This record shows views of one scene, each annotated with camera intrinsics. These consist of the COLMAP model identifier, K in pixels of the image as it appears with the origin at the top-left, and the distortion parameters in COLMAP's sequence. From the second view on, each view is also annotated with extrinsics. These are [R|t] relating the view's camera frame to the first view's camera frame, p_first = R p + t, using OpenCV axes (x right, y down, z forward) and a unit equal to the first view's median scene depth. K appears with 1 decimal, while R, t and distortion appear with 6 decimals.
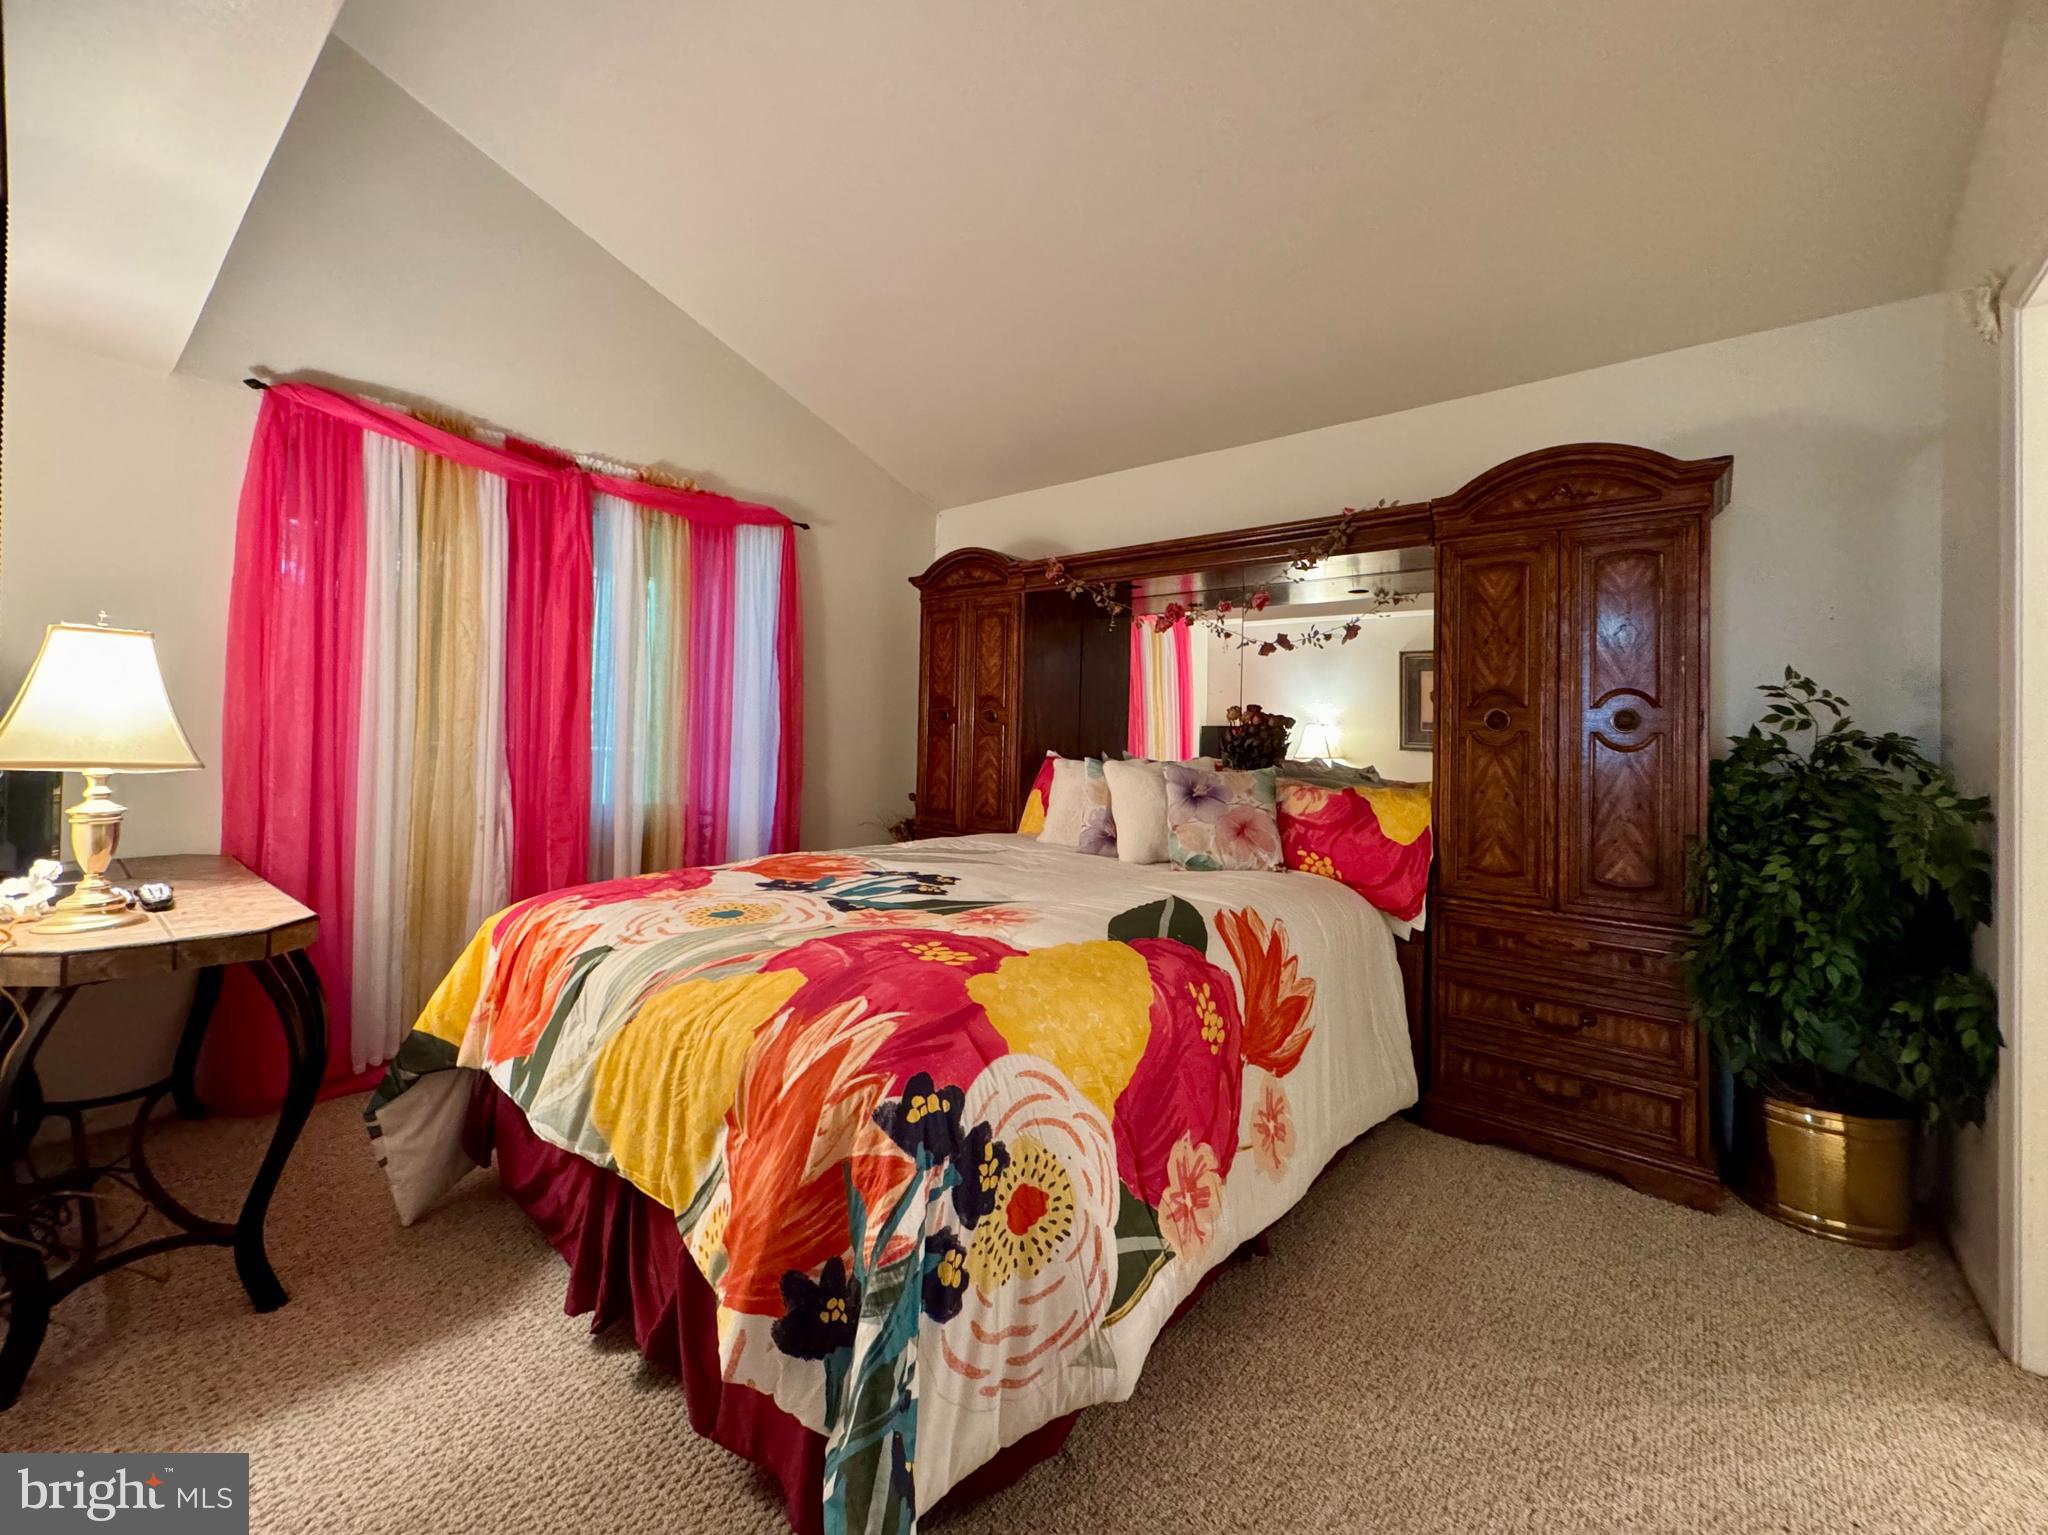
lens RADIAL K [[824.7, 0, 1036.9], [0, 824.7, 721.2], [0, 0, 1]] dist [-0.000972, 0.000046]
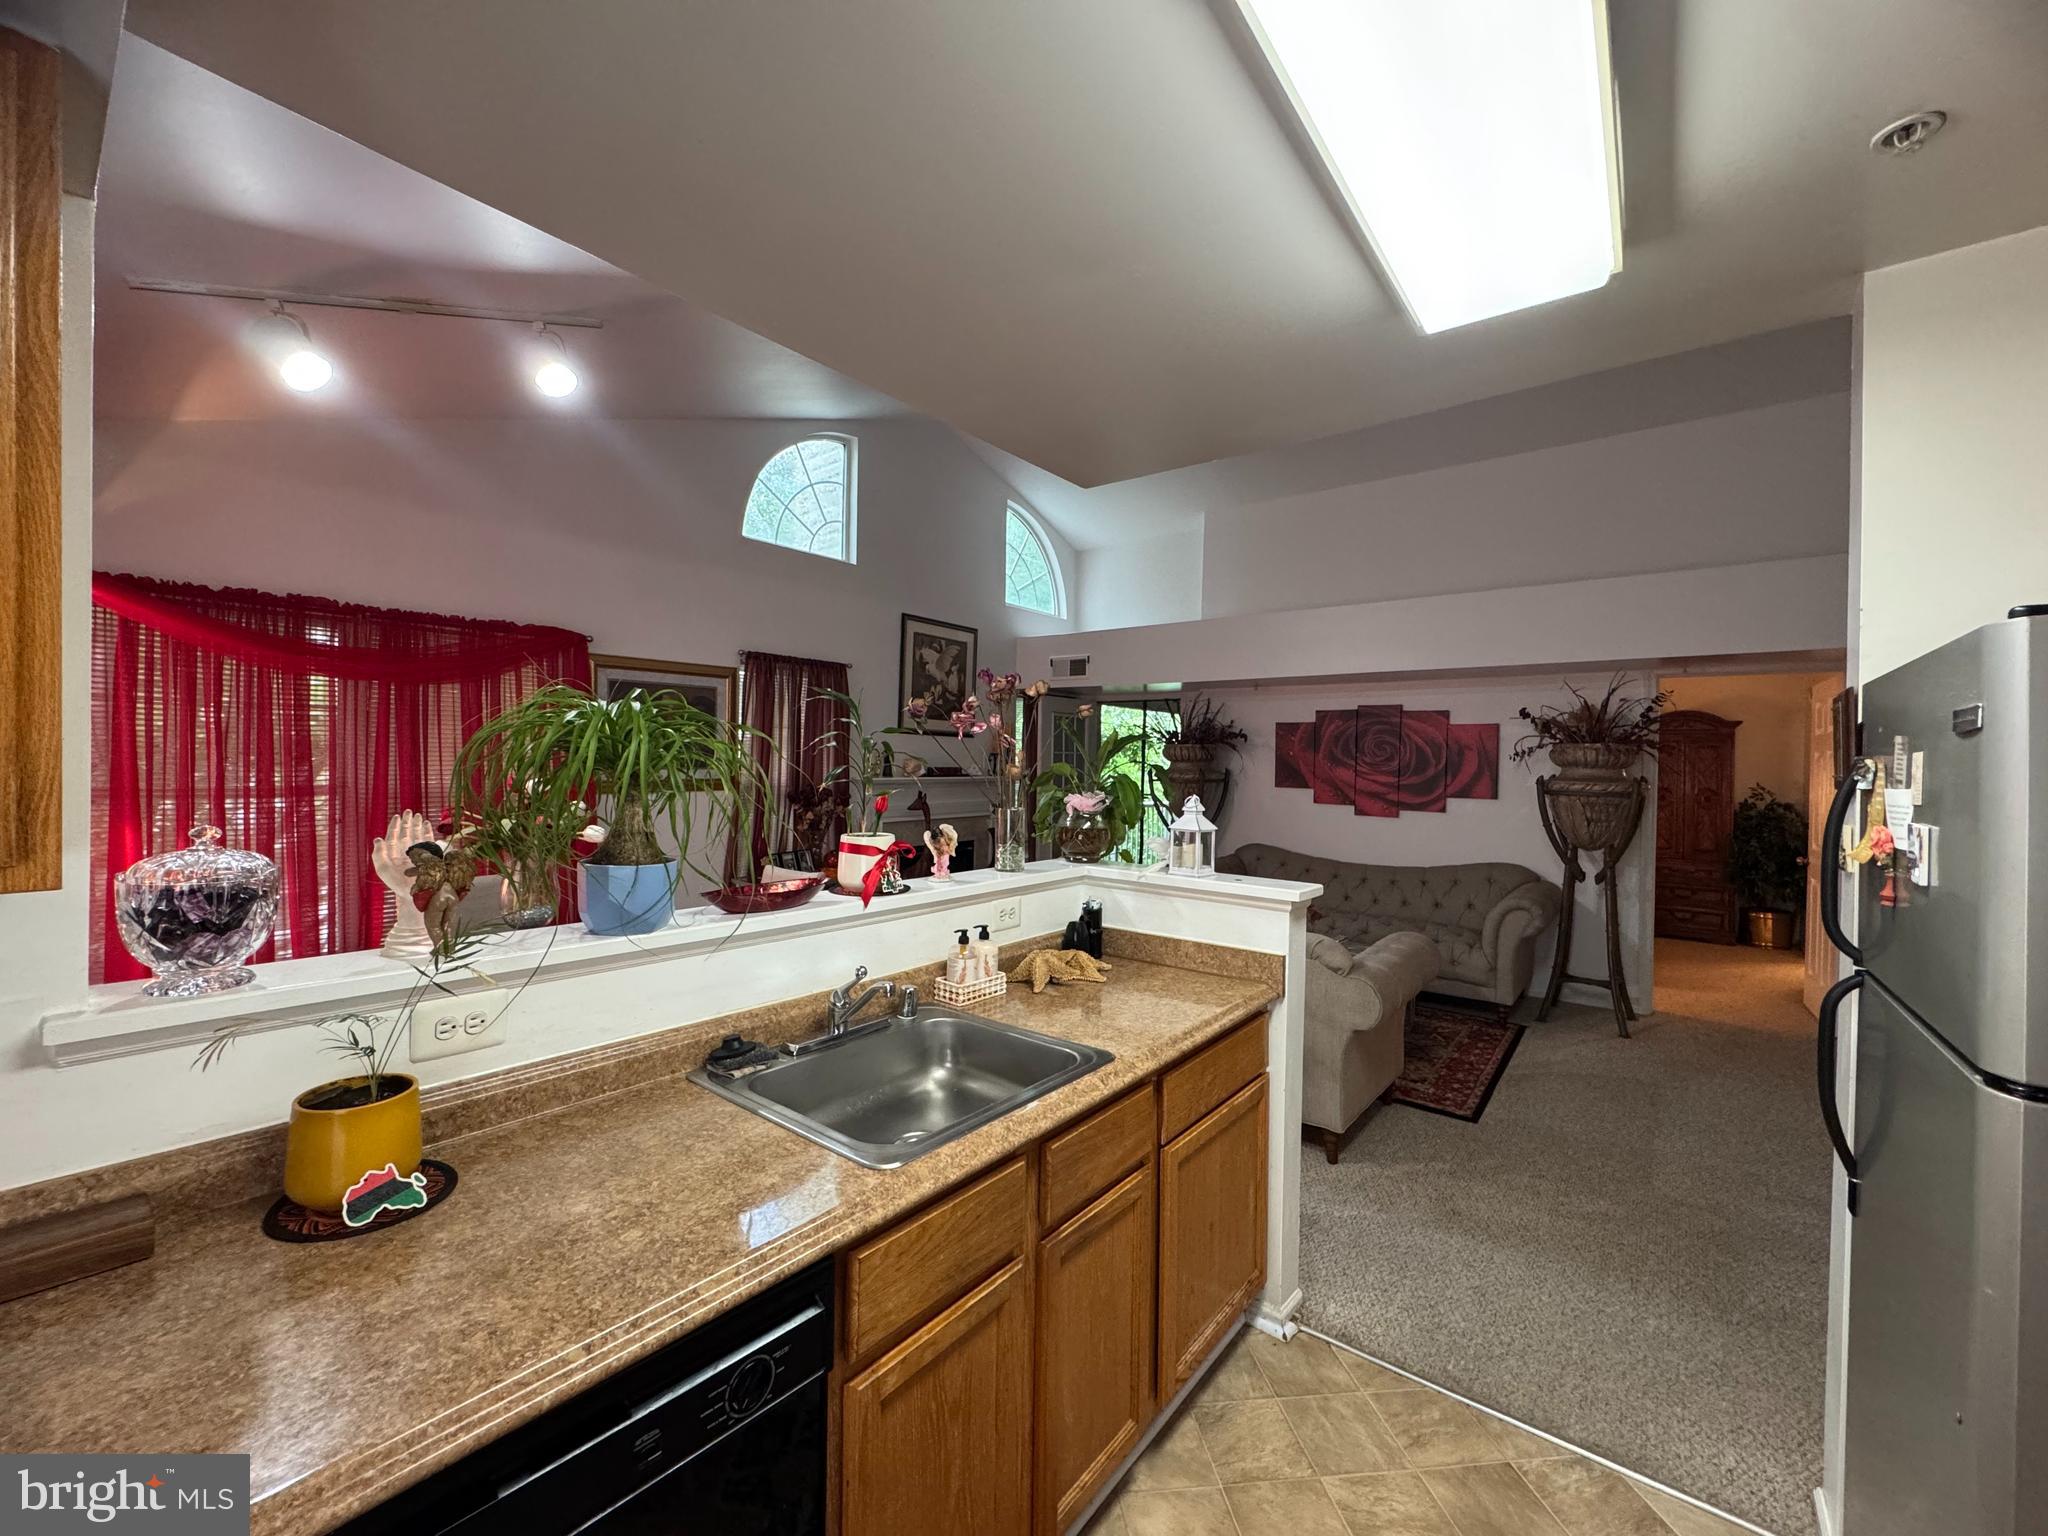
lens RADIAL K [[824.7, 0, 1024.9], [0, 824.7, 760.5], [0, 0, 1]] dist [-0.000972, 0.000046]
pose [[0.999845, -0.007773, 0.015771, -1.847672], [0.007497, 0.999820, 0.017444, -0.209441], [-0.015903, -0.017323, 0.999723, -2.006973]]
